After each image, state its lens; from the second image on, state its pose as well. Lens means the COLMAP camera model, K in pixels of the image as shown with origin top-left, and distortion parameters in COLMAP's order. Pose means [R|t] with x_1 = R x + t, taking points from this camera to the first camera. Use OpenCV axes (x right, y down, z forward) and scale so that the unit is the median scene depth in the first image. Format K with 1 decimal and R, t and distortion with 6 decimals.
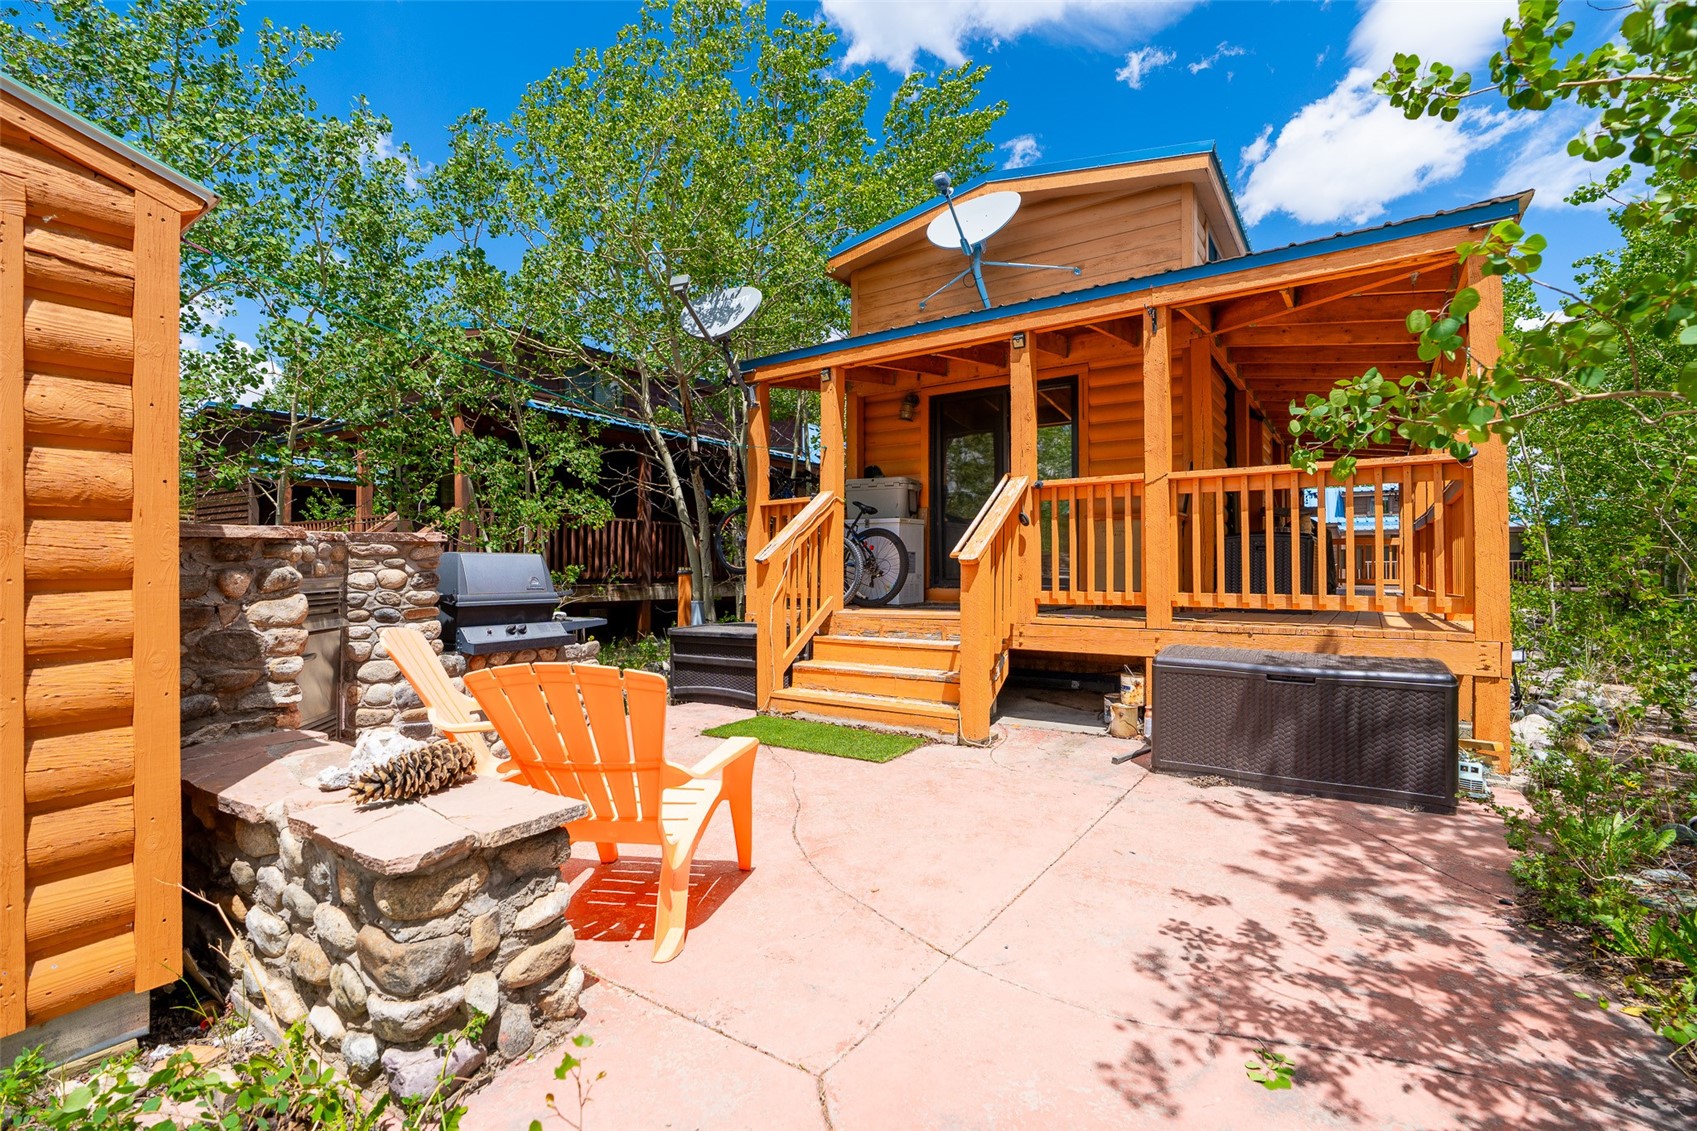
lens RADIAL K [[767.9, 0, 845.1], [0, 767.9, 565.8], [0, 0, 1]] dist [-0.009878, 0.002496]
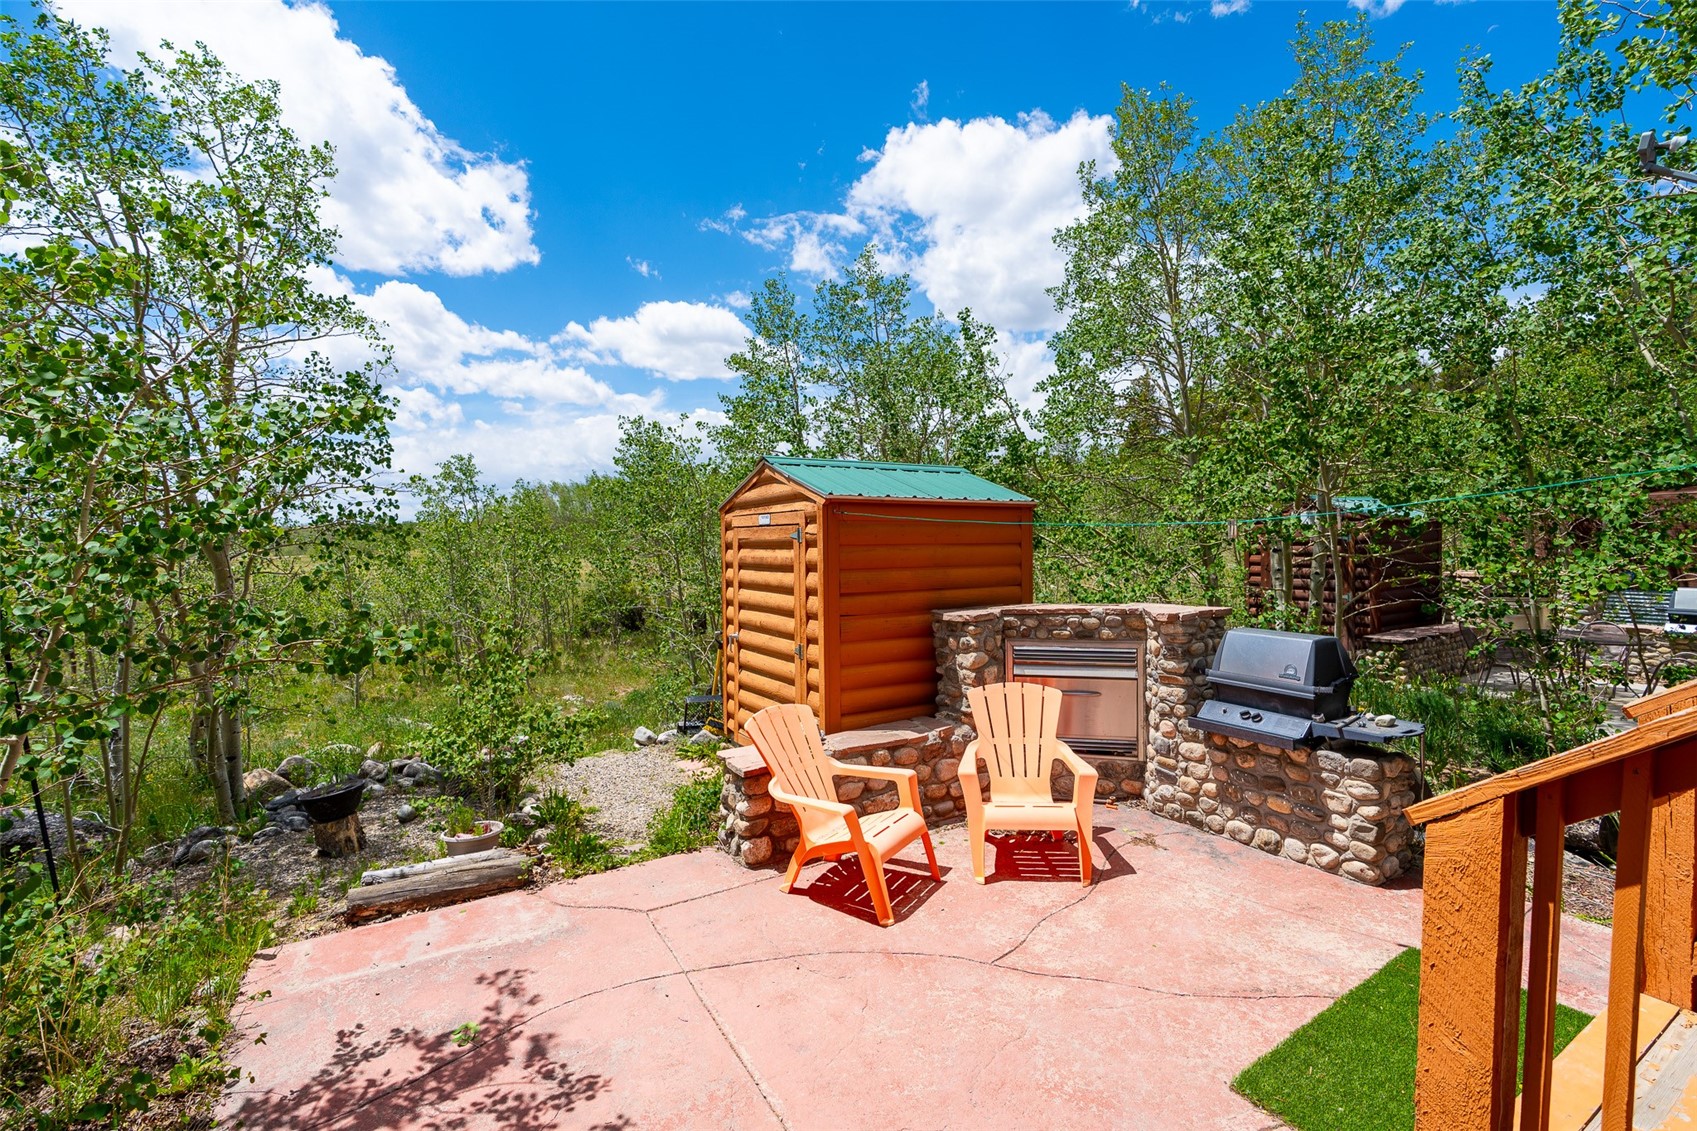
lens RADIAL K [[767.9, 0, 838.4], [0, 767.9, 567.7], [0, 0, 1]] dist [-0.009878, 0.002496]
pose [[-0.430075, 0.049351, -0.901443, 1.017546], [0.023774, 0.998778, 0.043337, -0.244716], [0.902480, -0.002793, -0.430723, 1.488885]]
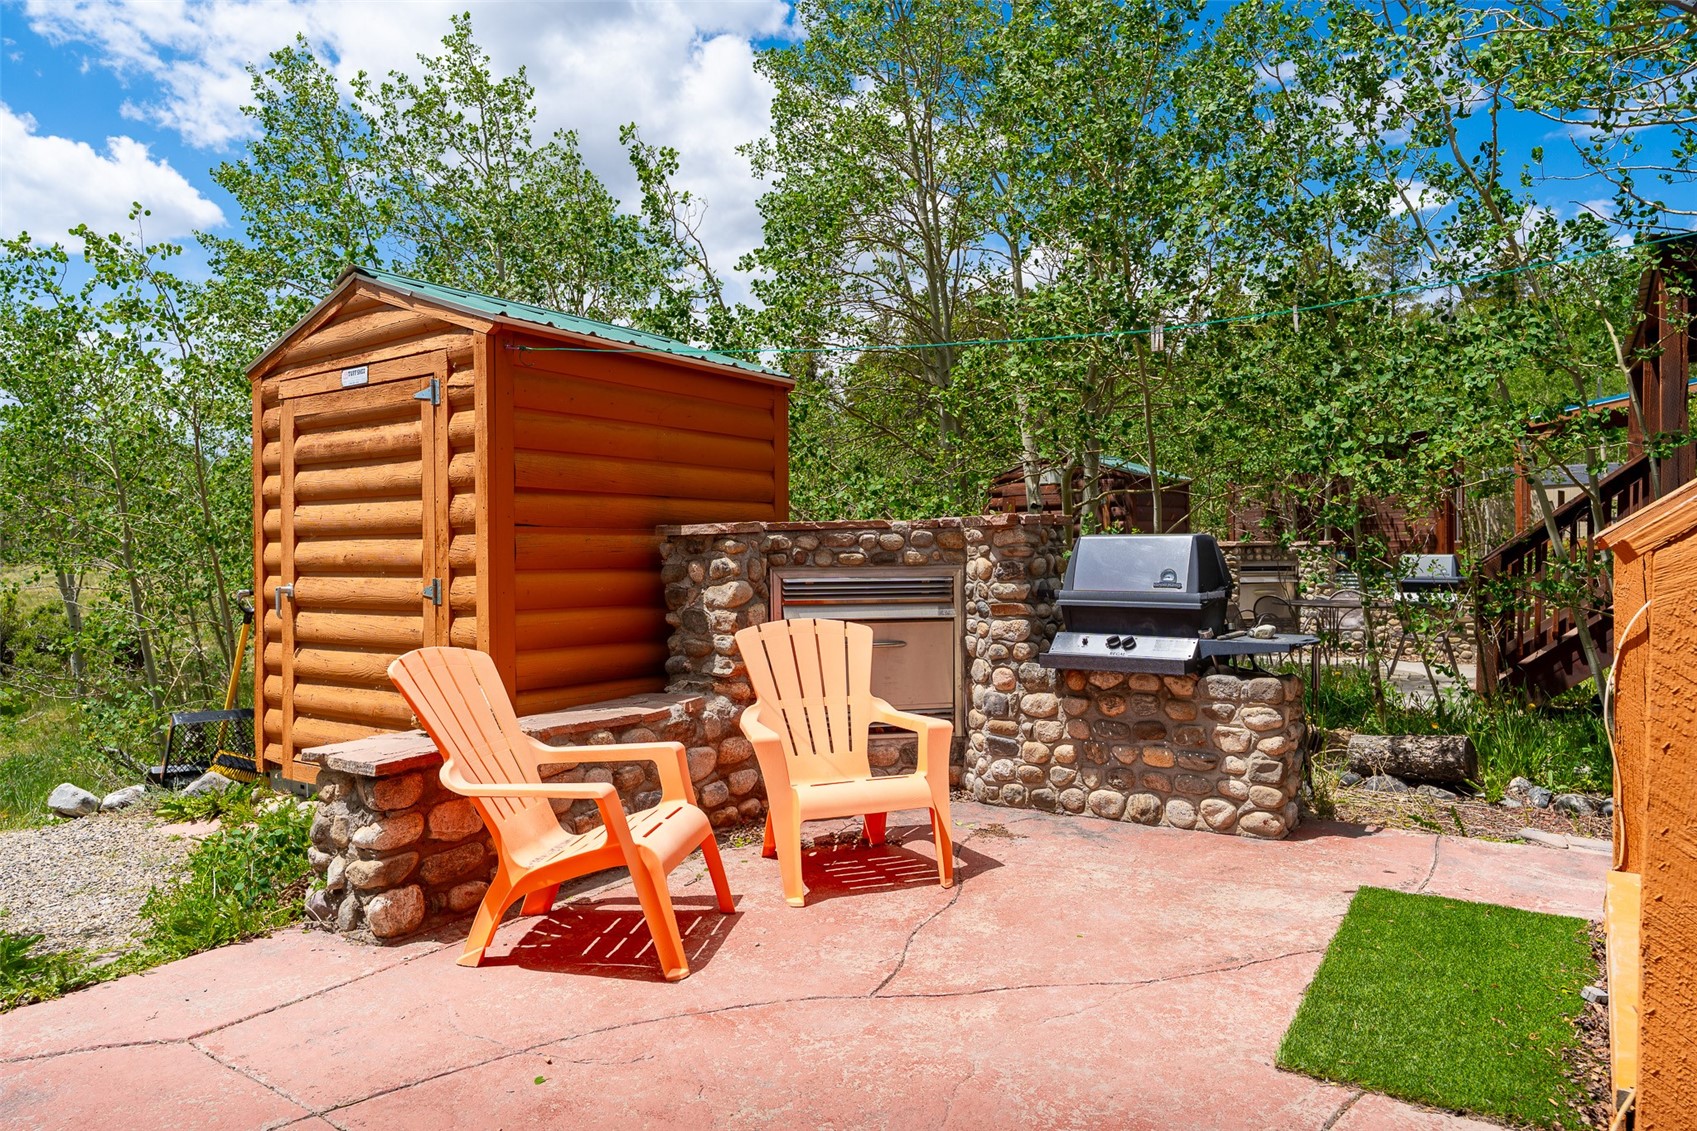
lens RADIAL K [[1089.1, 0, 852.6], [0, 1089.1, 567.7], [0, 0, 1]] dist [-0.003445, 0.003426]
pose [[-0.015550, 0.025701, -0.999549, 0.913512], [0.011945, 0.999603, 0.025516, -0.023478], [0.999808, -0.011542, -0.015850, 1.208251]]
